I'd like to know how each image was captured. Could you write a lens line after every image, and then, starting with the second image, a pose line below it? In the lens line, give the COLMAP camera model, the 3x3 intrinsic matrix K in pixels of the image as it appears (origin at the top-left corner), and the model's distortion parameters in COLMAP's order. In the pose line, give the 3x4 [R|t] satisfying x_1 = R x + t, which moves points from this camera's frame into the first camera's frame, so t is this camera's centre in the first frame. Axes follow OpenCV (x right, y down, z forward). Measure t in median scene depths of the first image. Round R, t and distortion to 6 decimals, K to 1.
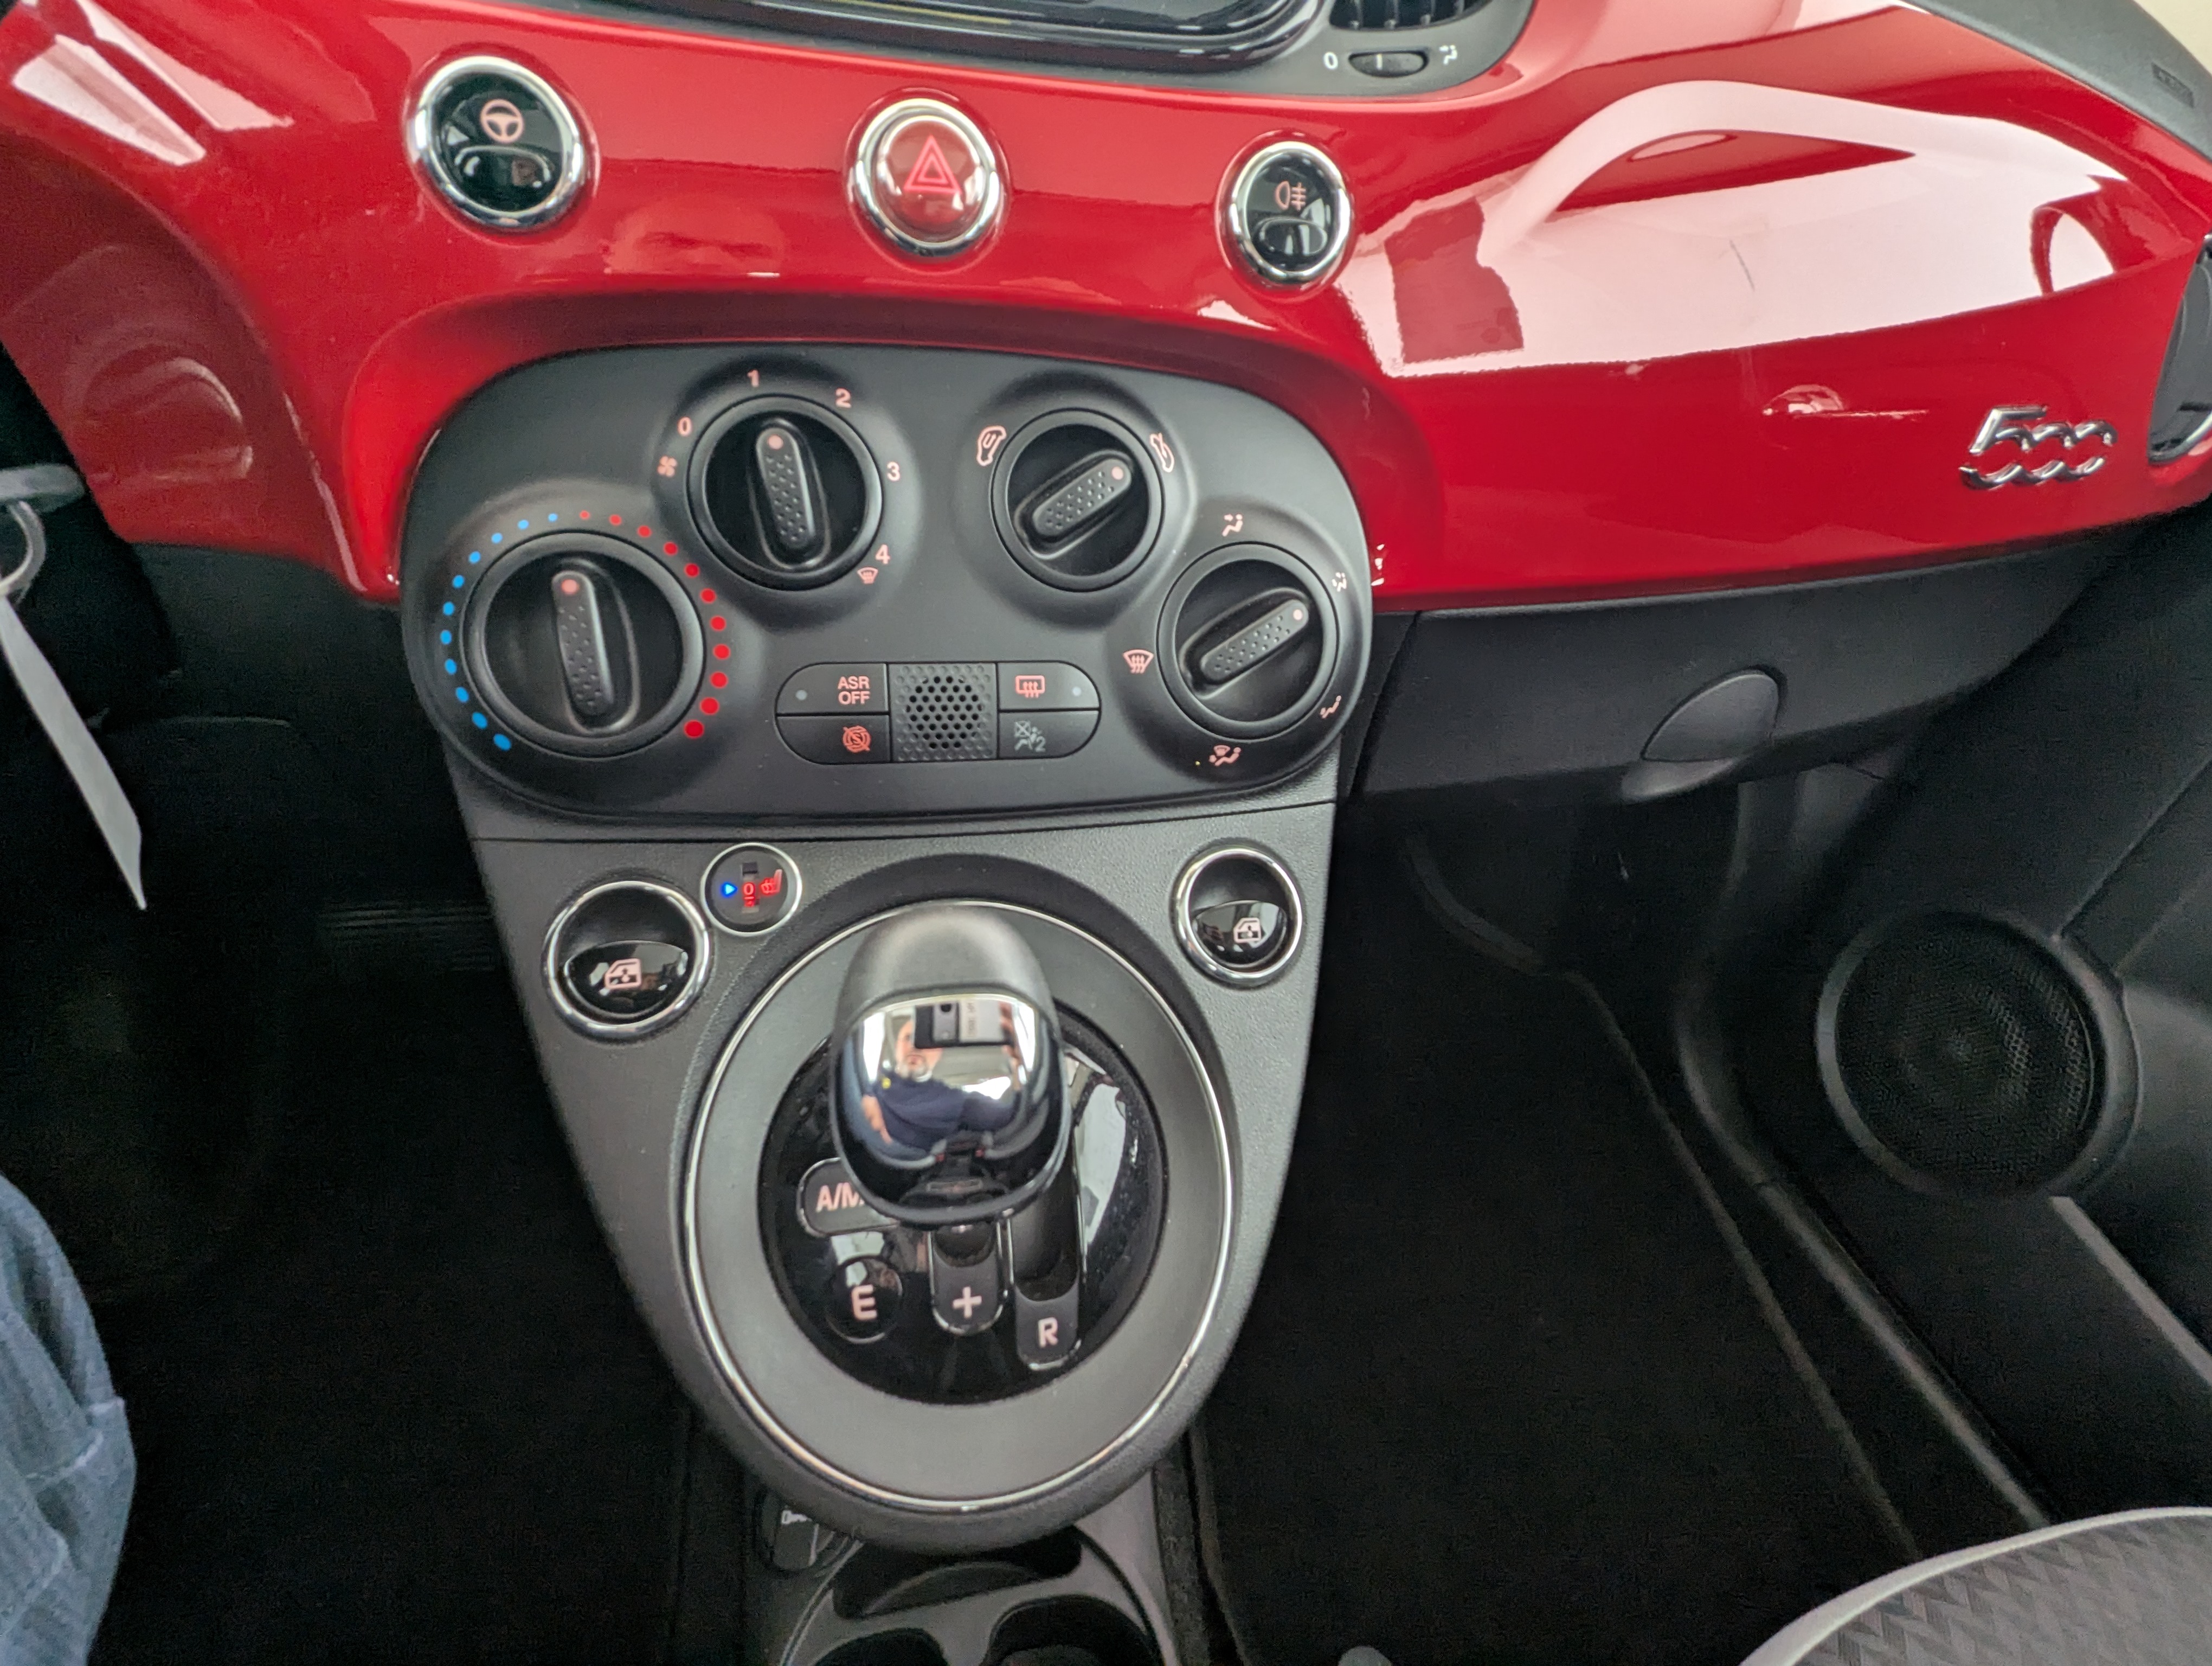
lens RADIAL K [[1045.2, 0, 1110.4], [0, 1045.2, 837.0], [0, 0, 1]] dist [-0.002249, -0.000532]
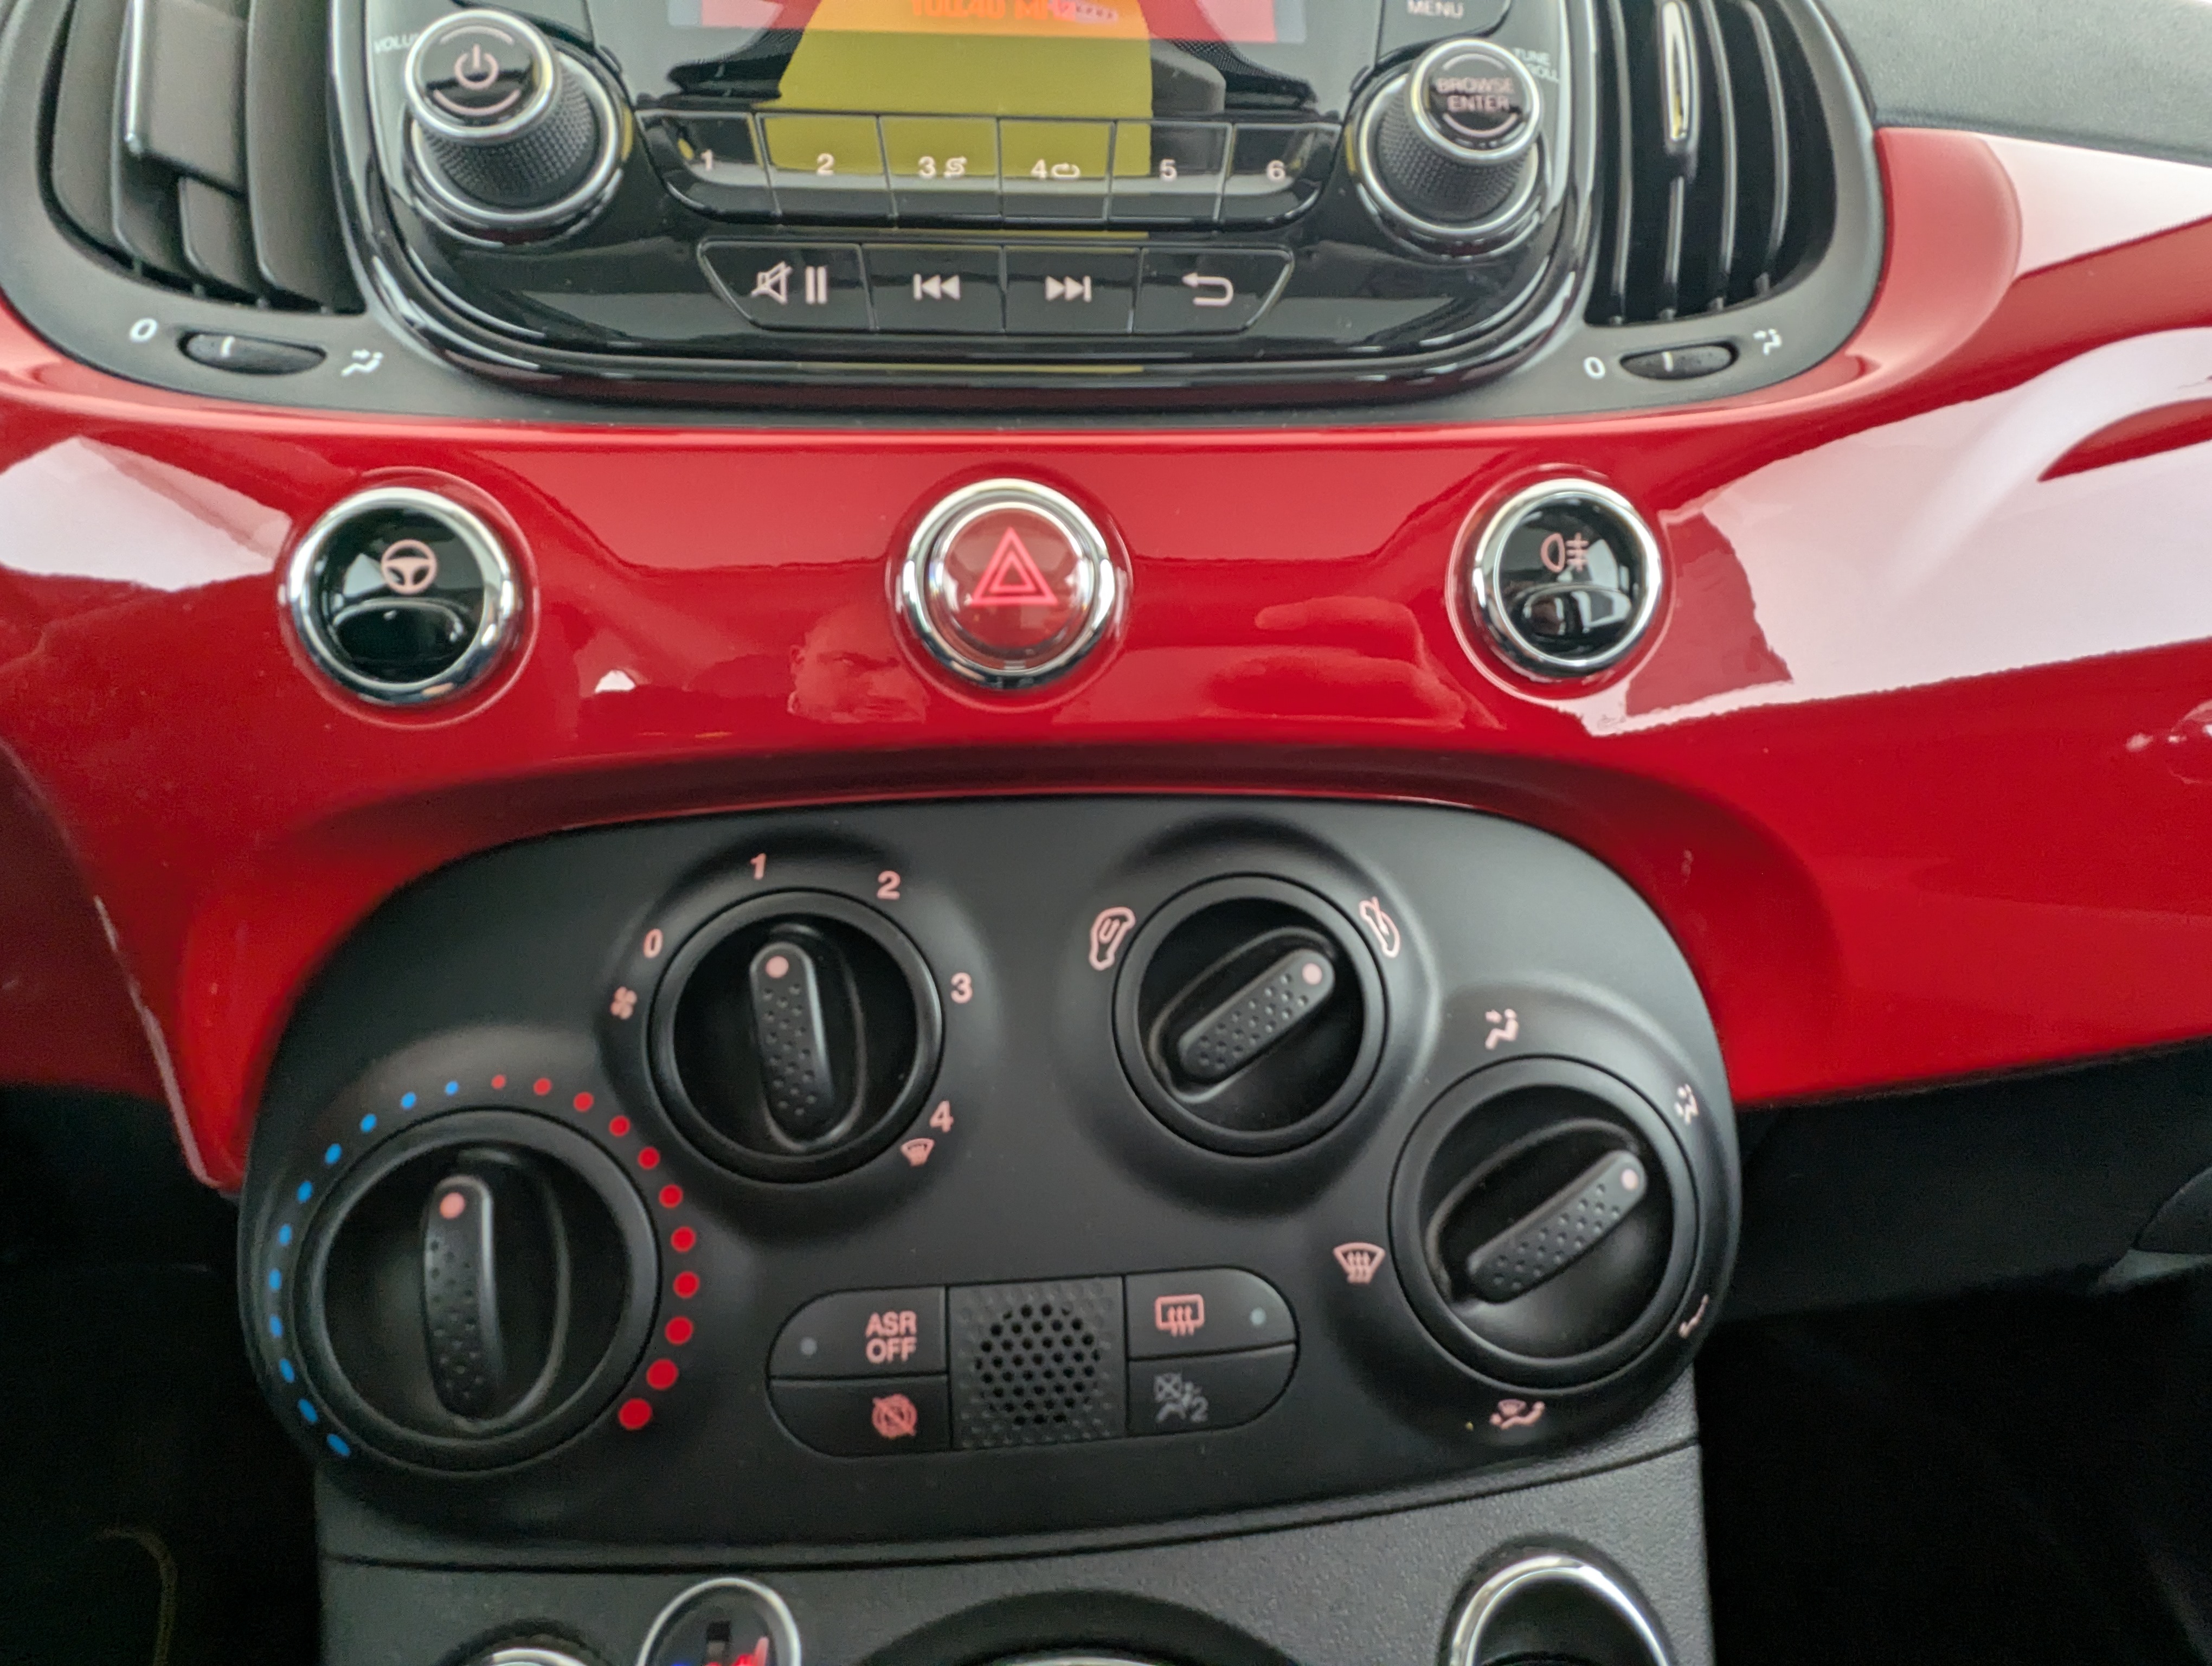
lens RADIAL K [[1045.2, 0, 1110.4], [0, 1045.2, 837.0], [0, 0, 1]] dist [-0.002249, -0.000532]
pose [[0.986951, -0.039915, -0.155996, -0.011394], [0.000230, 0.969137, -0.246522, -0.268229], [0.161021, 0.243269, 0.956500, 0.357480]]
